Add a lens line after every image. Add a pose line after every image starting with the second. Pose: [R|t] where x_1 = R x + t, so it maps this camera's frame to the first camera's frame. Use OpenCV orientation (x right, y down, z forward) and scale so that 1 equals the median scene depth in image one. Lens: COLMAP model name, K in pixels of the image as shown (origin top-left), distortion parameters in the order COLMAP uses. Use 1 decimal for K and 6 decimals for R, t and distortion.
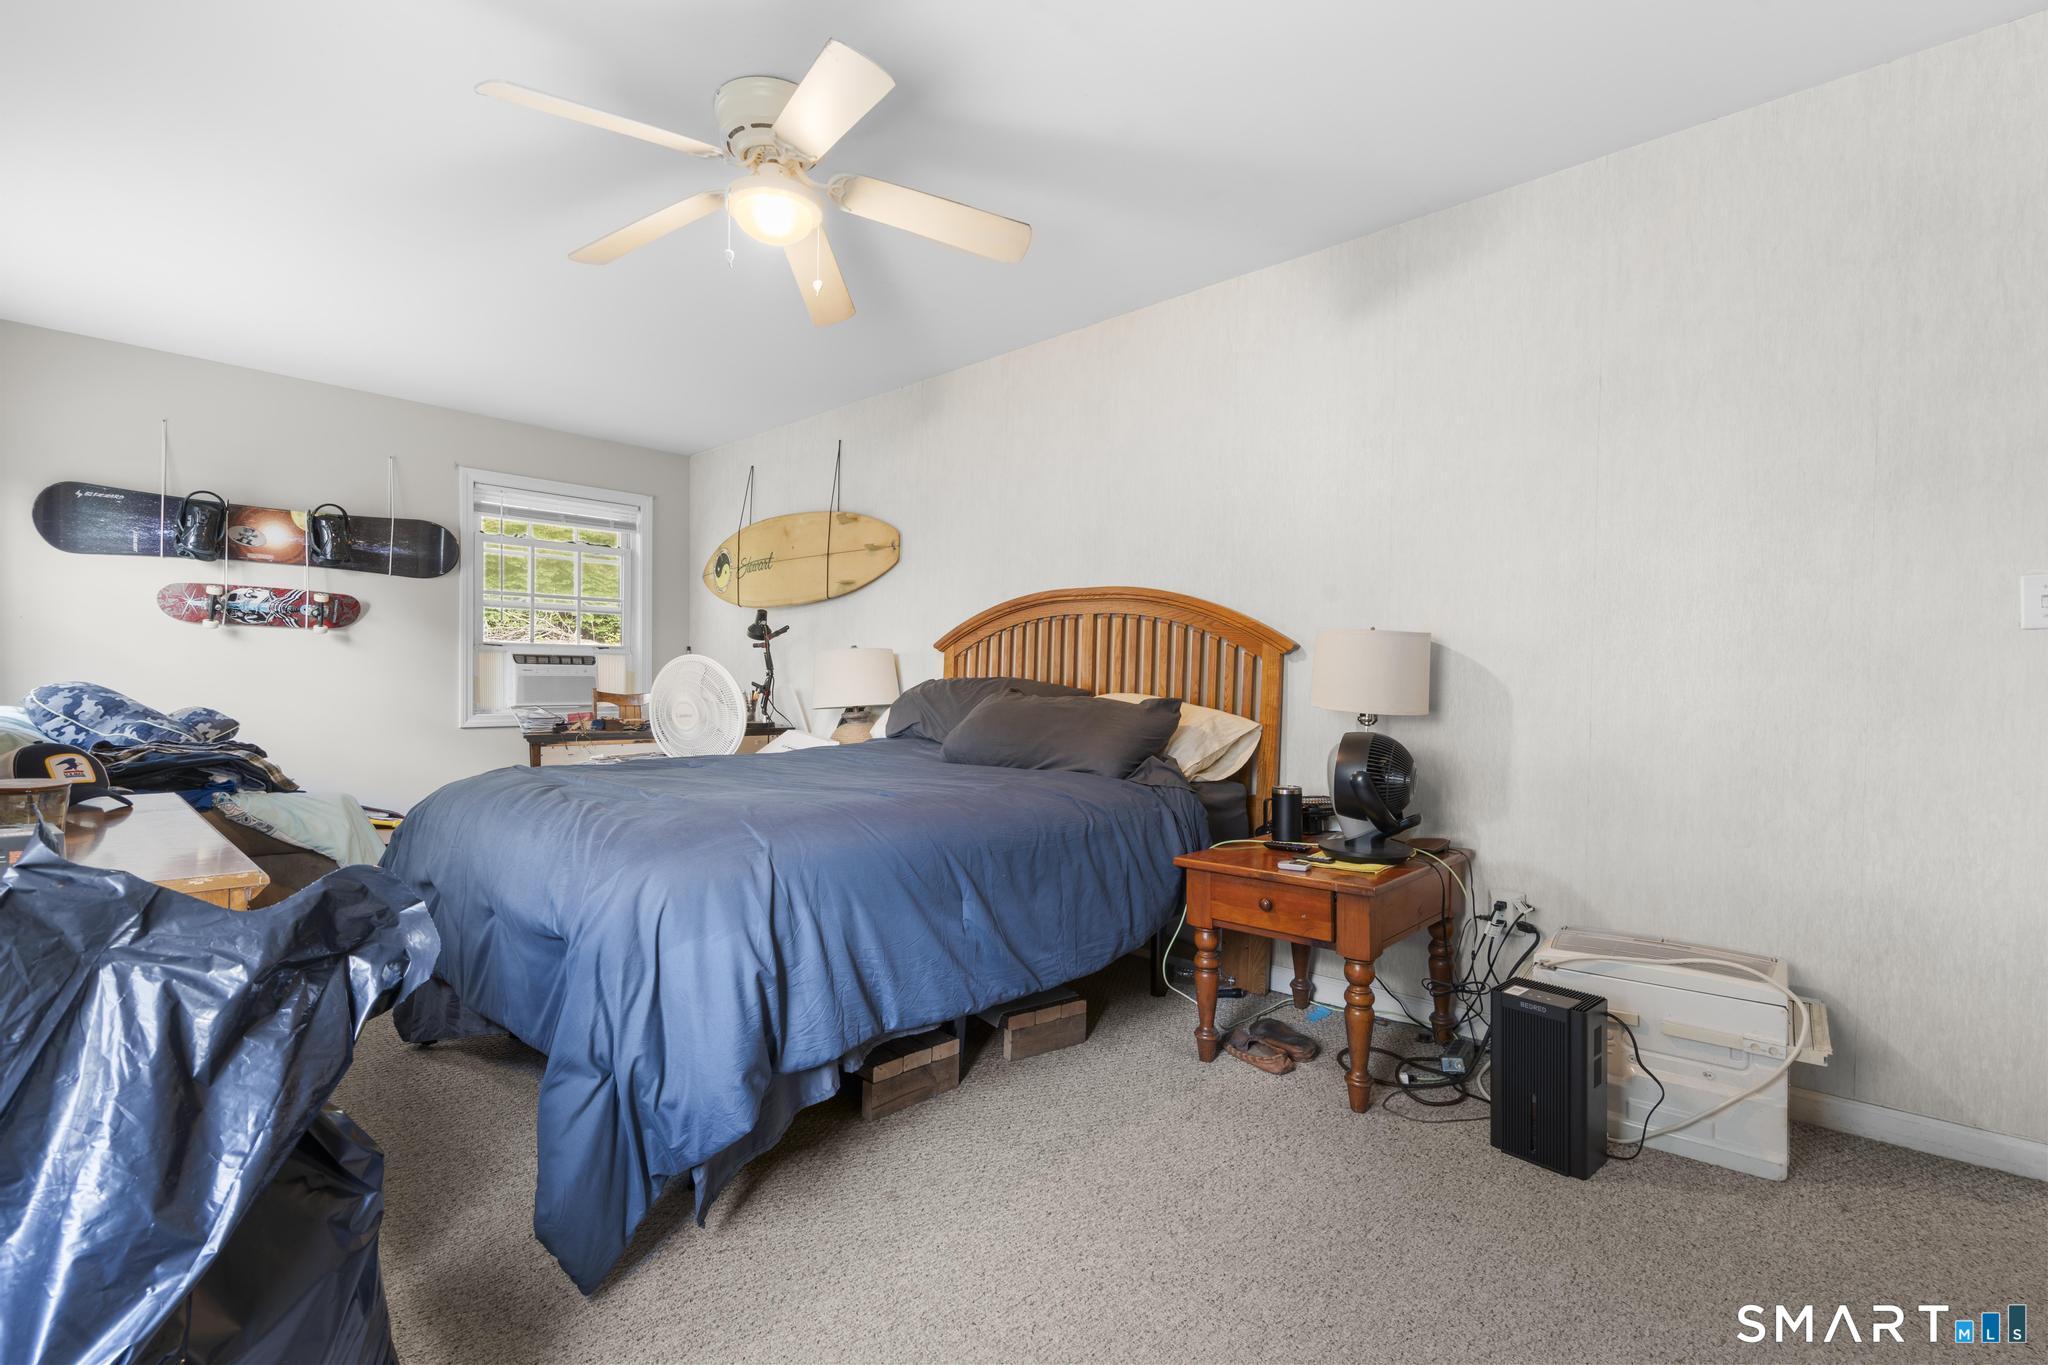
lens RADIAL K [[920.4, 0, 1024.0], [0, 920.4, 682.5], [0, 0, 1]] dist [-0.002414, 0.000453]
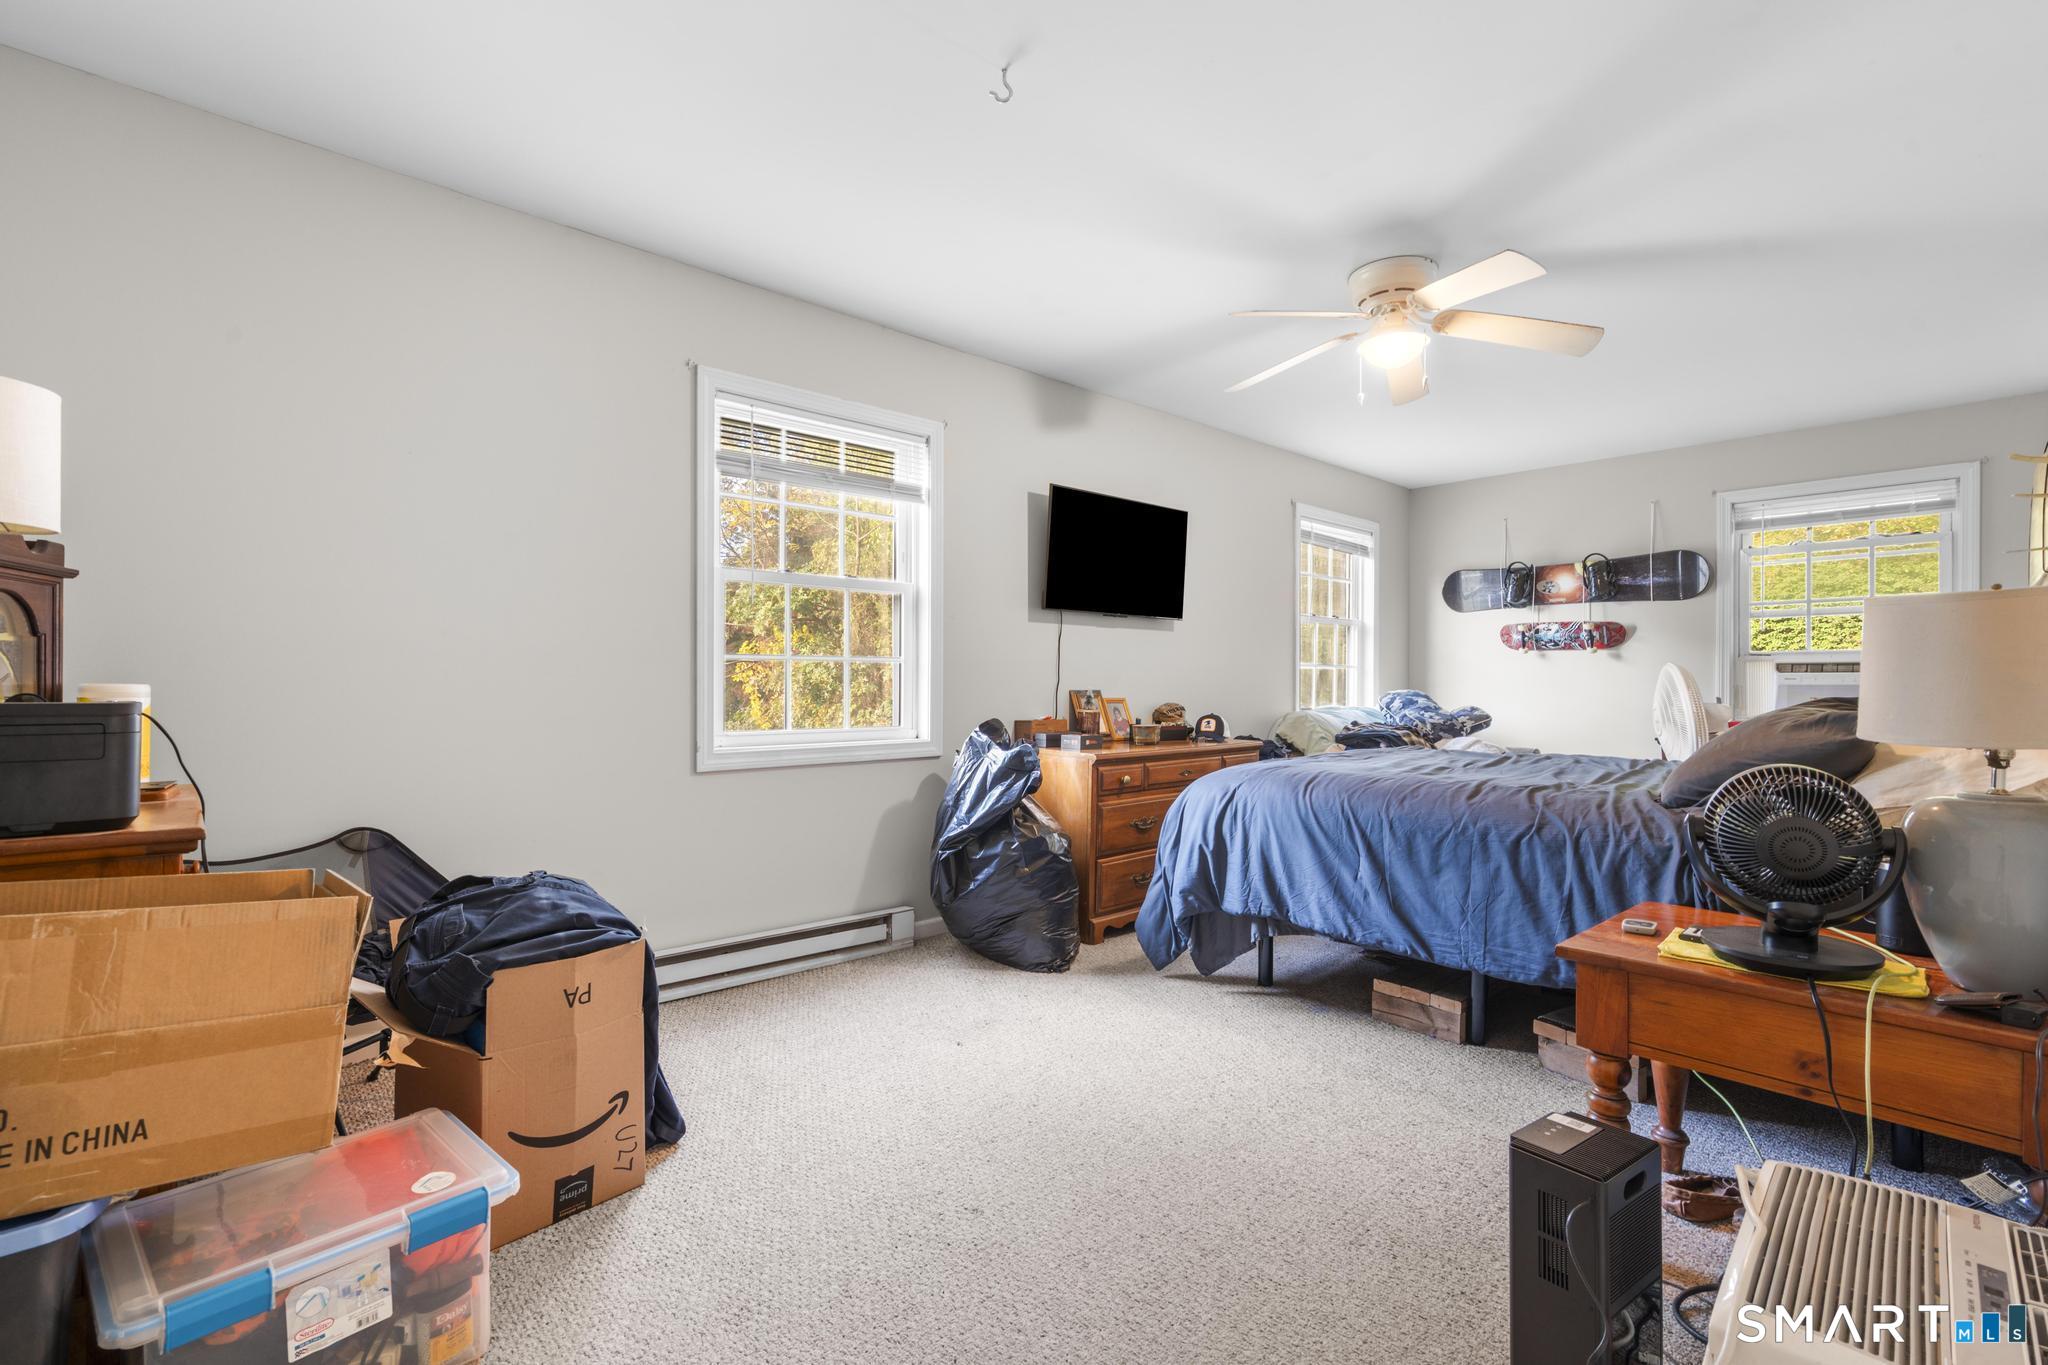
lens RADIAL K [[920.4, 0, 1024.0], [0, 920.4, 682.5], [0, 0, 1]] dist [-0.002414, 0.000453]
pose [[-0.075358, -0.009238, -0.997114, 0.610507], [-0.003325, 0.999954, -0.009013, 0.002635], [0.997151, 0.002637, -0.075385, 0.301967]]
